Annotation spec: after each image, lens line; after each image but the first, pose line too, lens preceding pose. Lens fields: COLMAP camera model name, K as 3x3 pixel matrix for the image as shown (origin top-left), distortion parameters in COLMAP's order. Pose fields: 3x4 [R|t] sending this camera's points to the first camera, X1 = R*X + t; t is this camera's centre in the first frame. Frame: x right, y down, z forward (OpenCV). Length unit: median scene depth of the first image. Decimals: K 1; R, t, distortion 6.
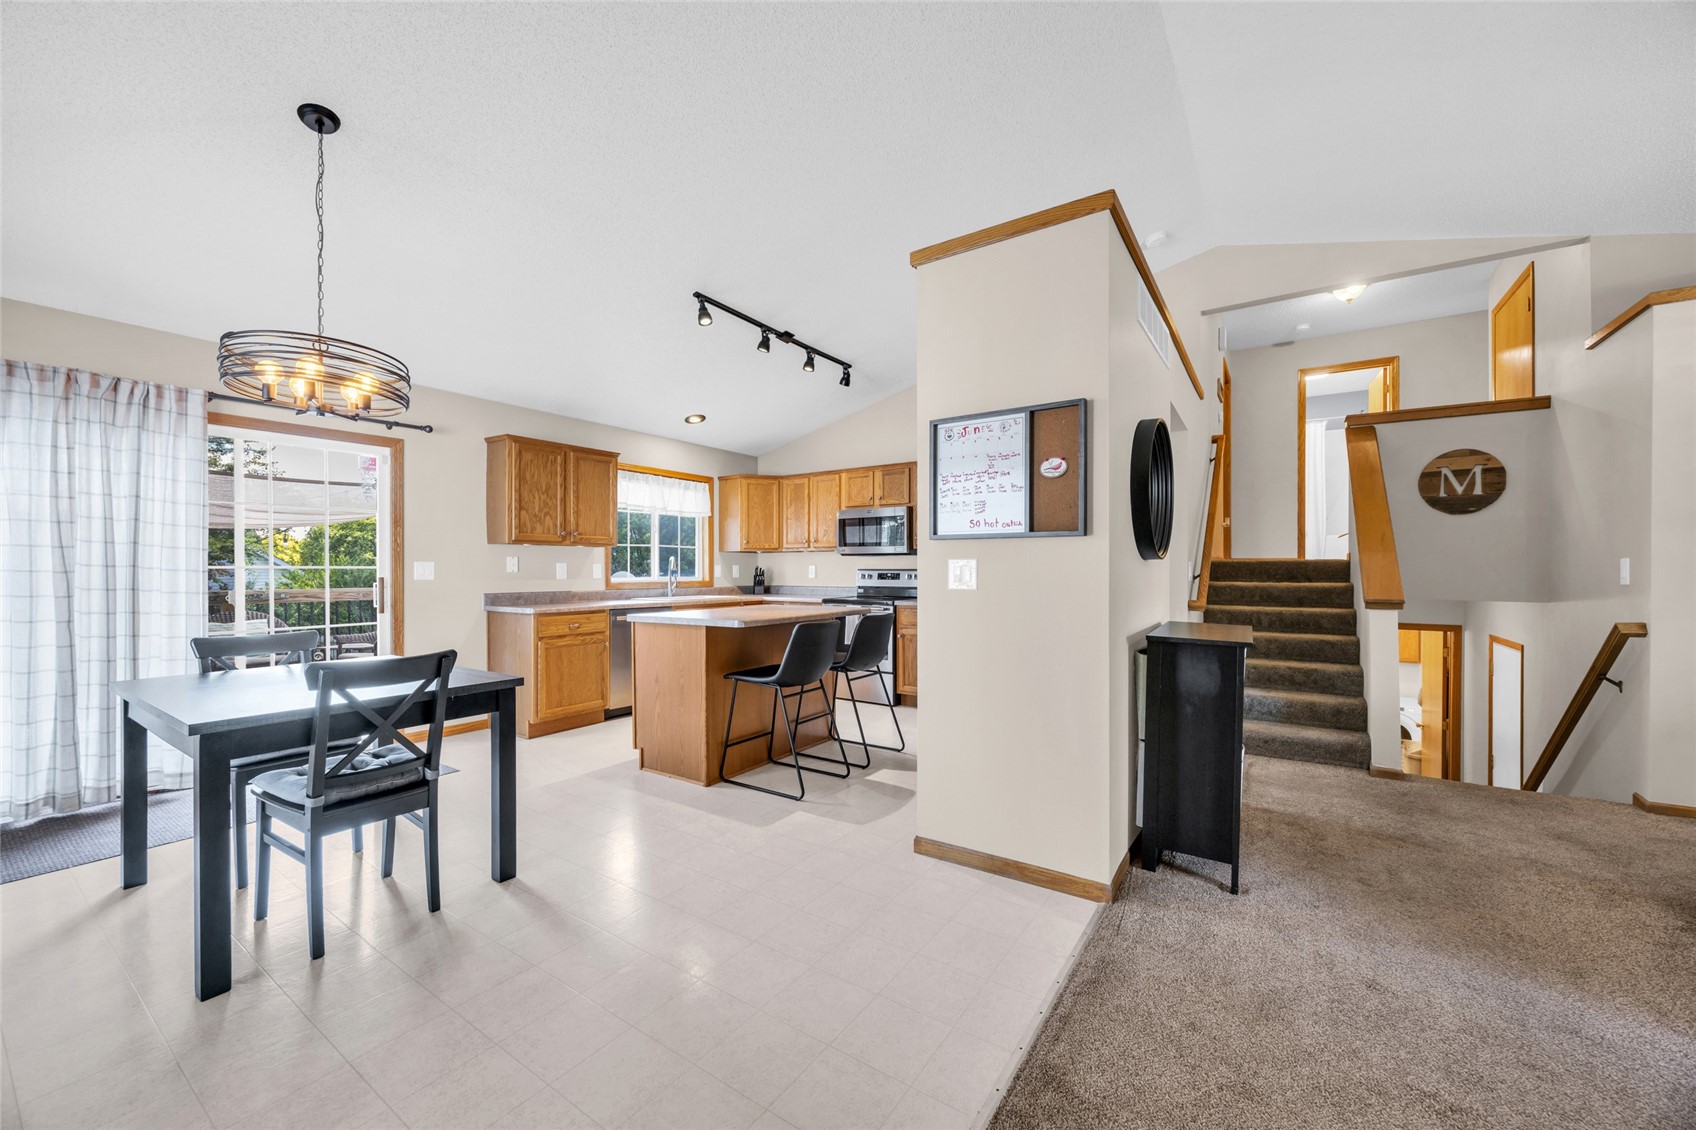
lens RADIAL K [[651.5, 0, 852.1], [0, 651.5, 567.9], [0, 0, 1]] dist [0.003840, -0.000421]
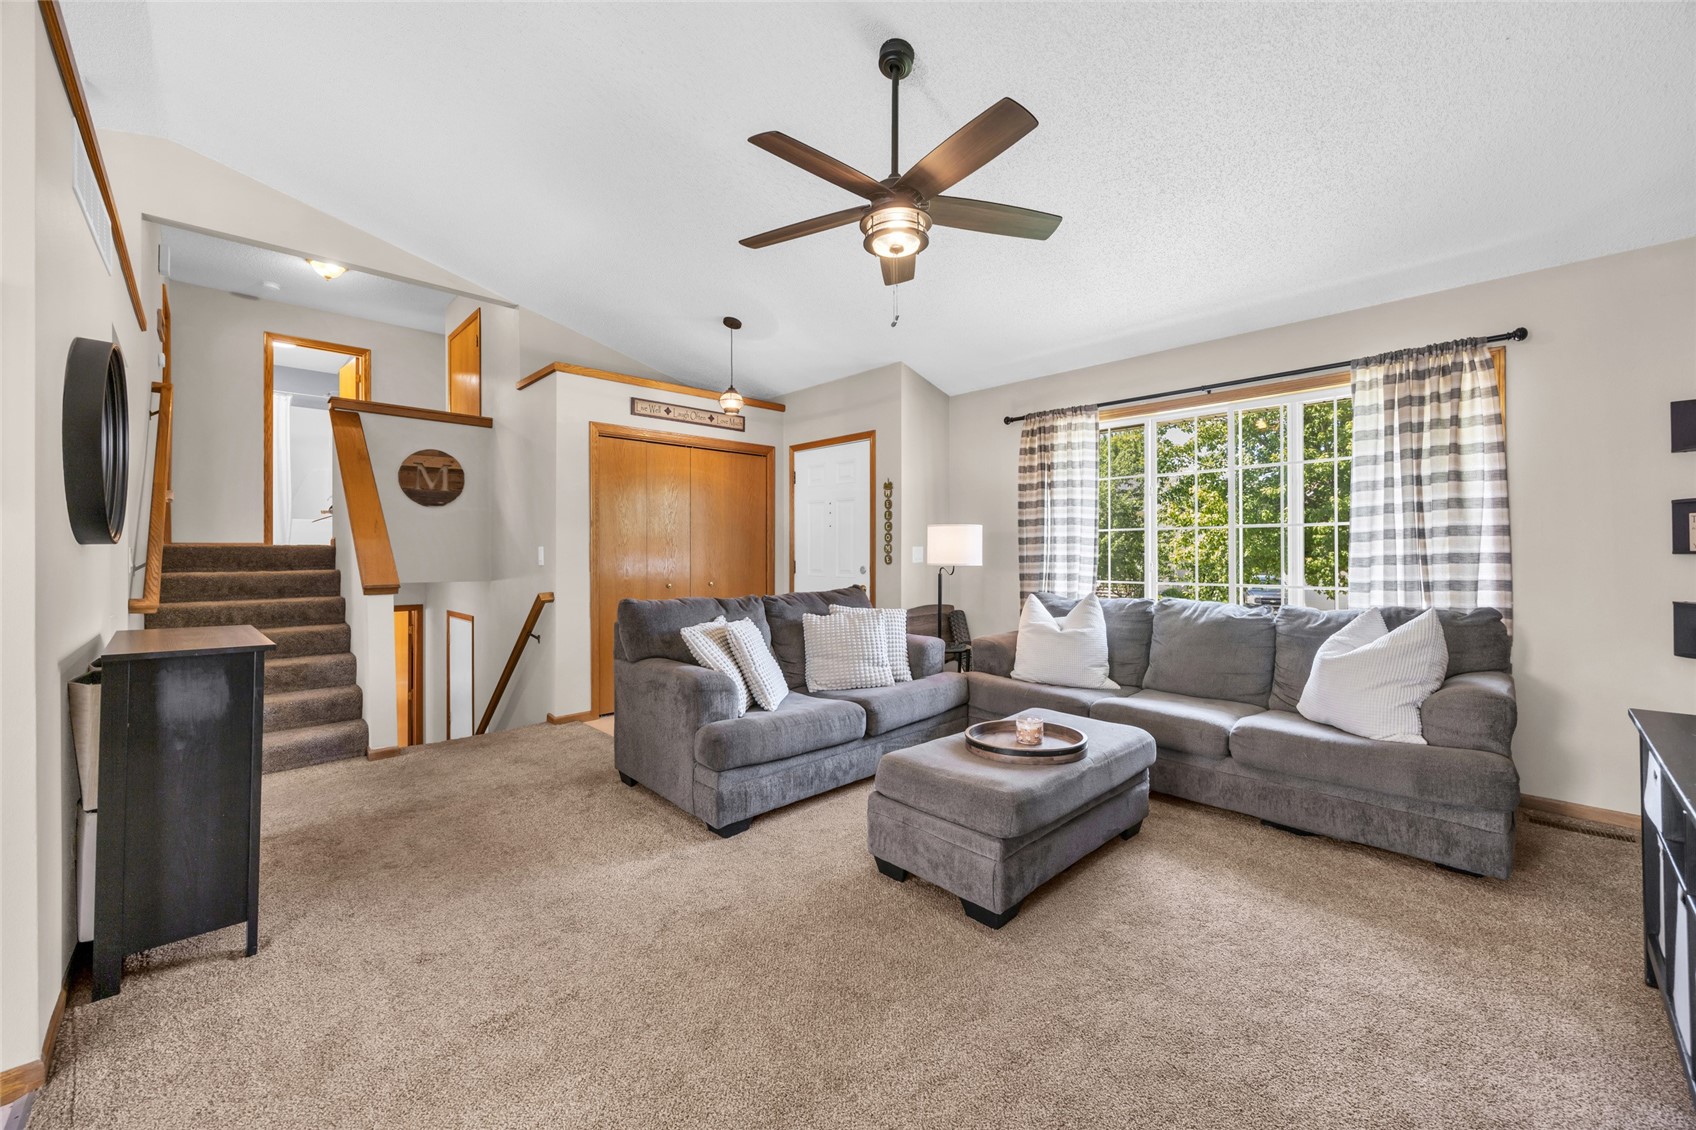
lens RADIAL K [[651.5, 0, 849.0], [0, 651.5, 555.2], [0, 0, 1]] dist [0.003840, -0.000421]
pose [[0.211274, -0.005646, 0.977411, -0.032734], [0.002032, 0.999984, 0.005337, -0.002469], [-0.977425, 0.000859, 0.211282, 0.056982]]
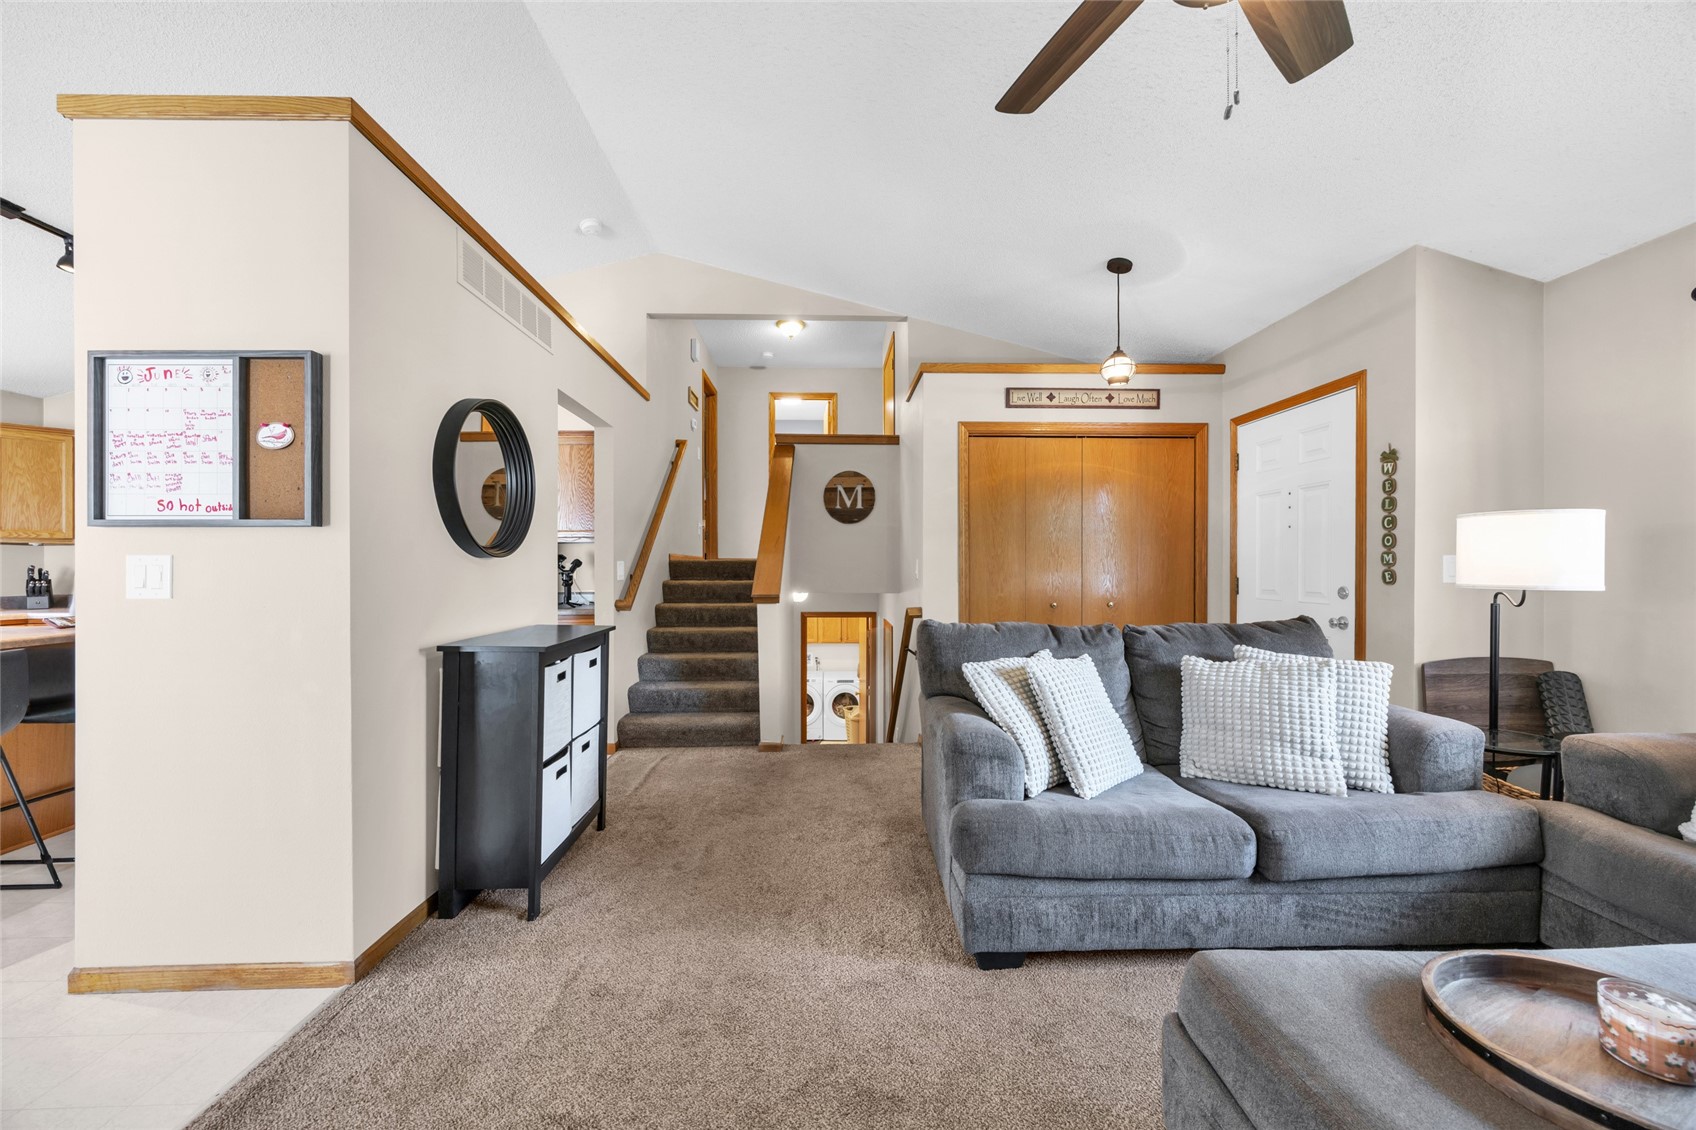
lens RADIAL K [[651.5, 0, 854.1], [0, 651.5, 566.7], [0, 0, 1]] dist [0.003840, -0.000421]
pose [[0.812830, -0.001085, 0.582499, 0.254624], [0.001606, 0.999999, -0.000378, 0.000236], [-0.582498, 0.001243, 0.812831, -0.010429]]
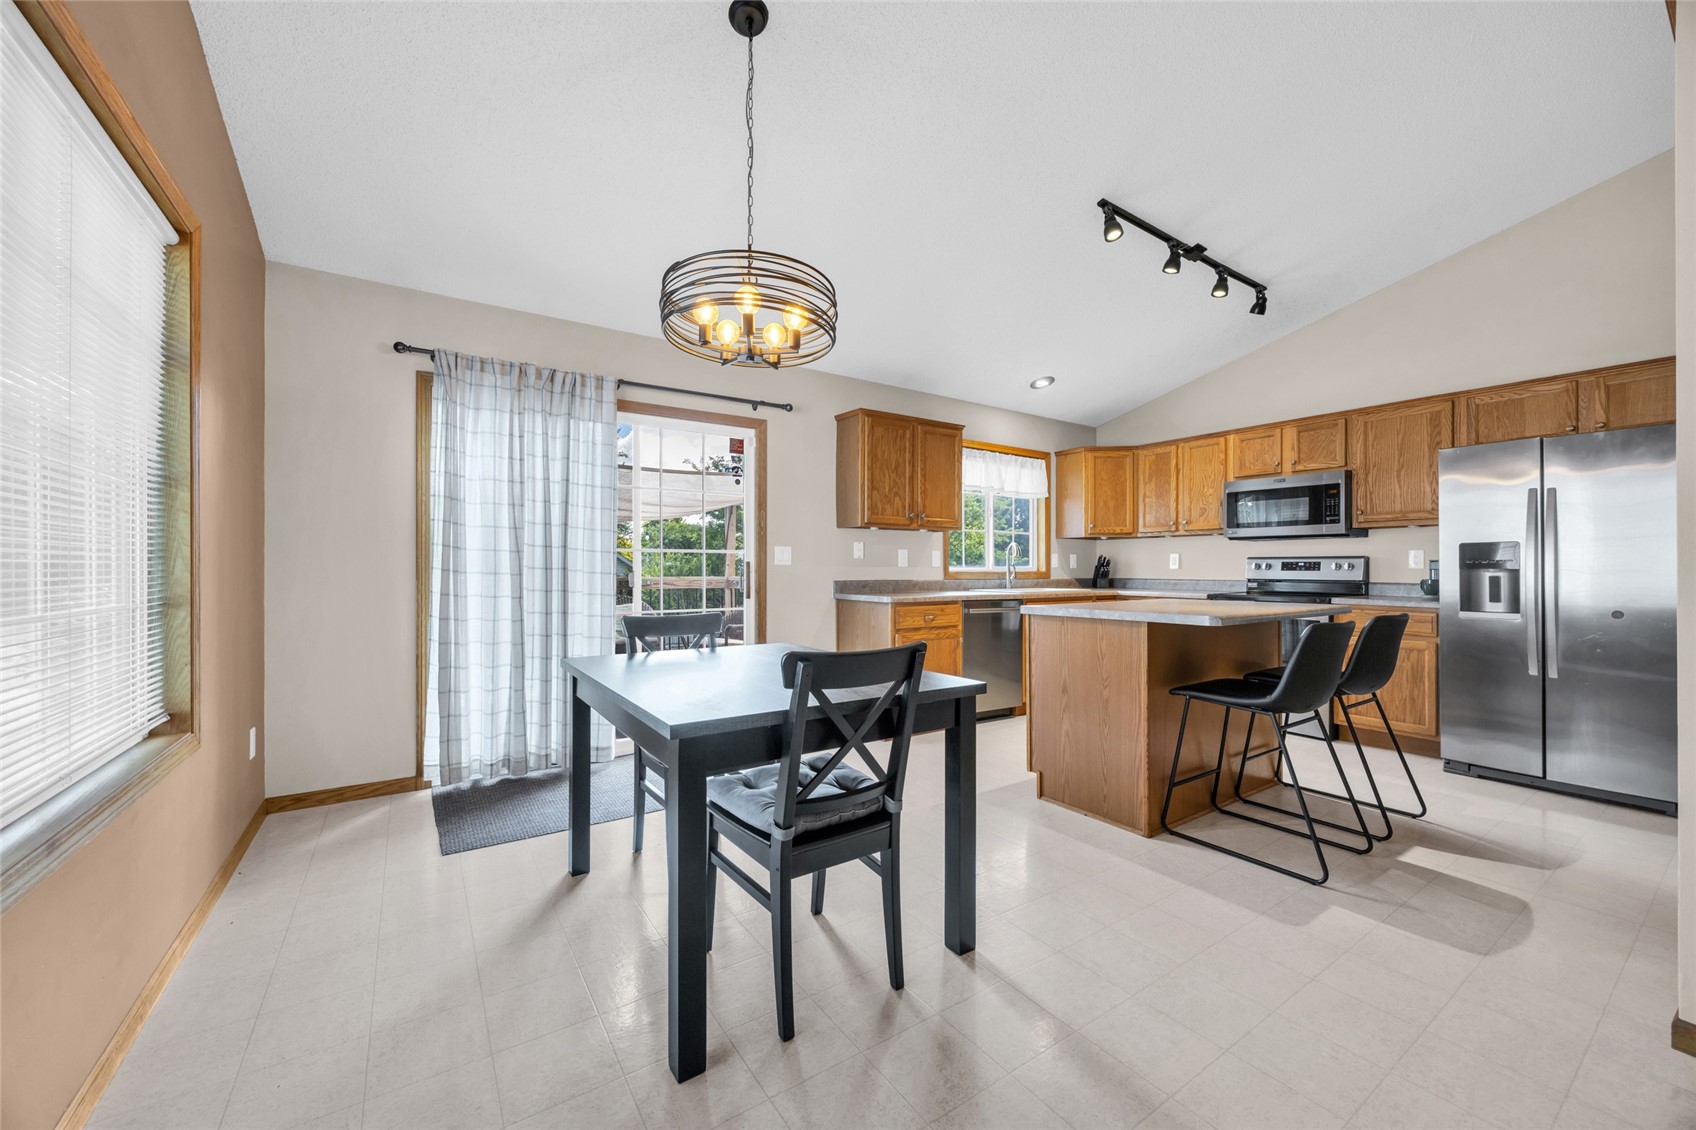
lens RADIAL K [[651.5, 0, 853.6], [0, 651.5, 565.2], [0, 0, 1]] dist [0.003840, -0.000421]
pose [[0.932061, 0.002248, -0.362295, -0.246858], [-0.003171, 0.999993, -0.001954, 0.023771], [0.362288, 0.002970, 0.932061, 0.166083]]
